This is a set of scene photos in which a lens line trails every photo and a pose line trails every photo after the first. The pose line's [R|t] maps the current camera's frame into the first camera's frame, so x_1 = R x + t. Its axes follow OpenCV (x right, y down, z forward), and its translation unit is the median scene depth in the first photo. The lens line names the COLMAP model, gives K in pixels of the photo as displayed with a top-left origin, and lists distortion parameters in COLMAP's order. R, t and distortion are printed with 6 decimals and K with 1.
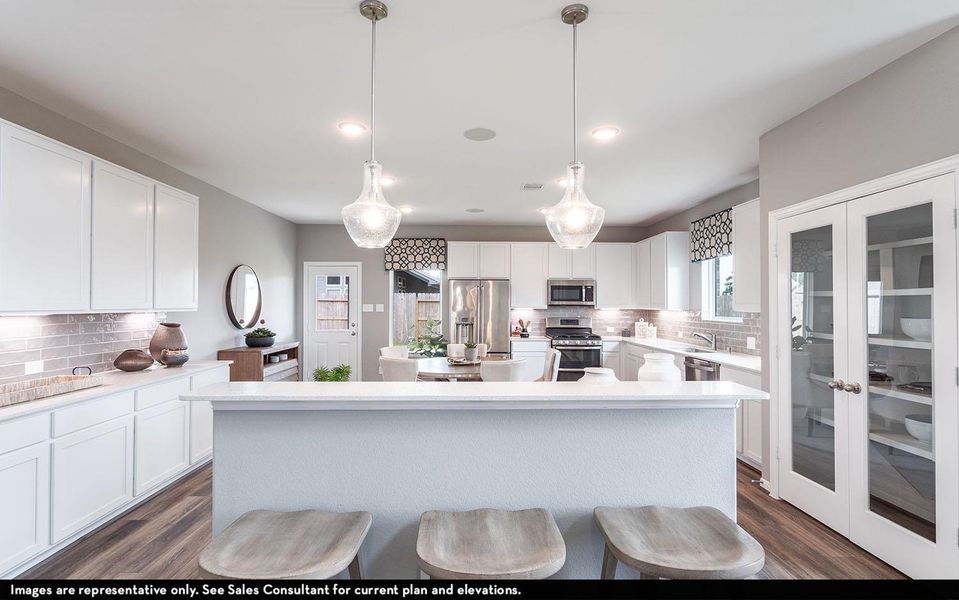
lens RADIAL K [[449.3, 0, 479.5], [0, 449.3, 300.0], [0, 0, 1]] dist [-0.002130, -0.000422]
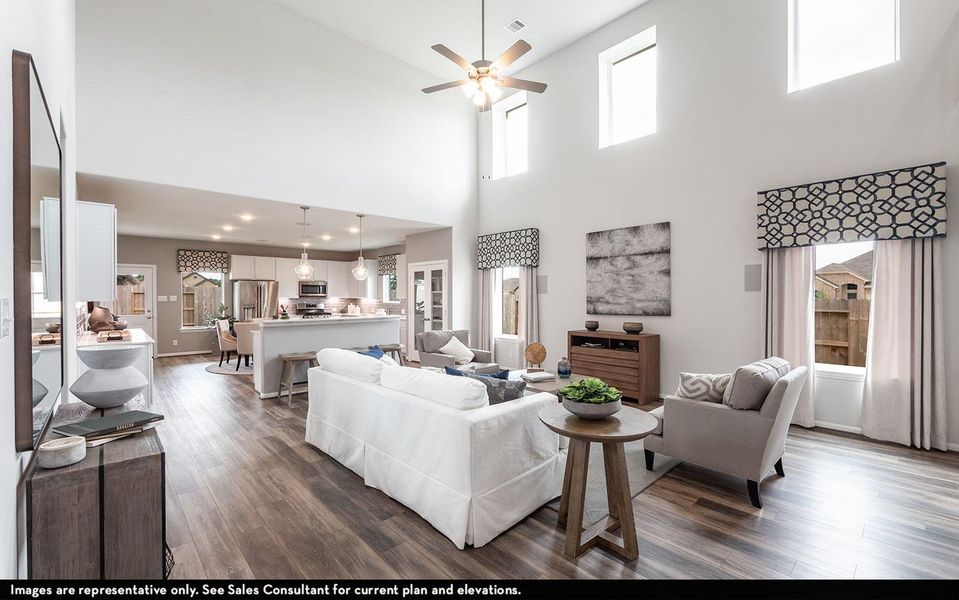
lens RADIAL K [[407.2, 0, 479.5], [0, 407.2, 300.0], [0, 0, 1]] dist [-0.000830, 0.000032]
pose [[0.748496, -0.008639, 0.663083, -0.463358], [-0.004031, 0.999837, 0.017576, -0.004544], [-0.663127, -0.015829, 0.748340, -0.782620]]
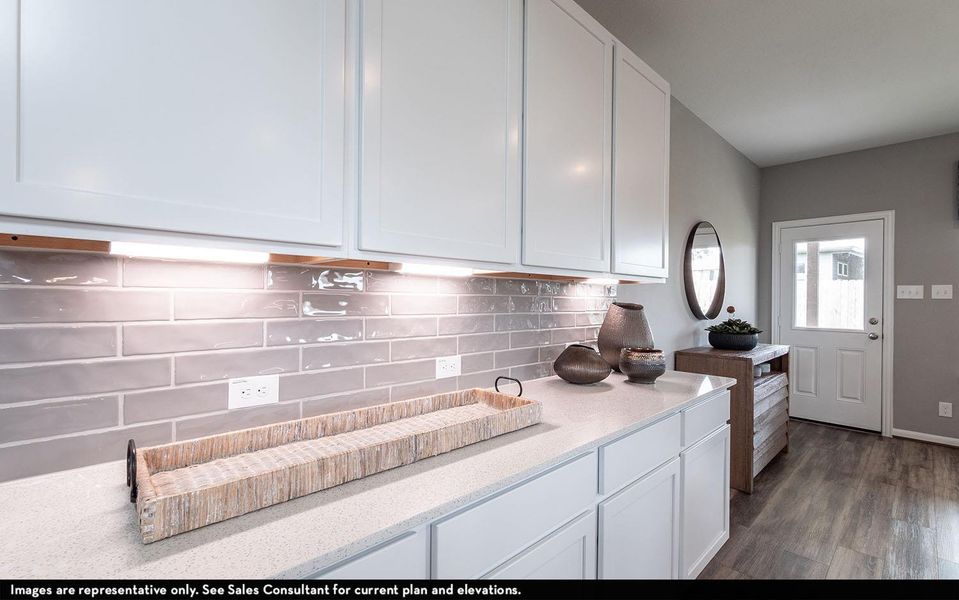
lens RADIAL K [[407.2, 0, 479.5], [0, 407.2, 300.0], [0, 0, 1]] dist [-0.000830, 0.000032]
pose [[0.671291, 0.005440, -0.741174, -0.308746], [-0.000236, 0.999975, 0.007125, 0.032025], [0.741194, -0.004608, 0.671275, 0.362533]]
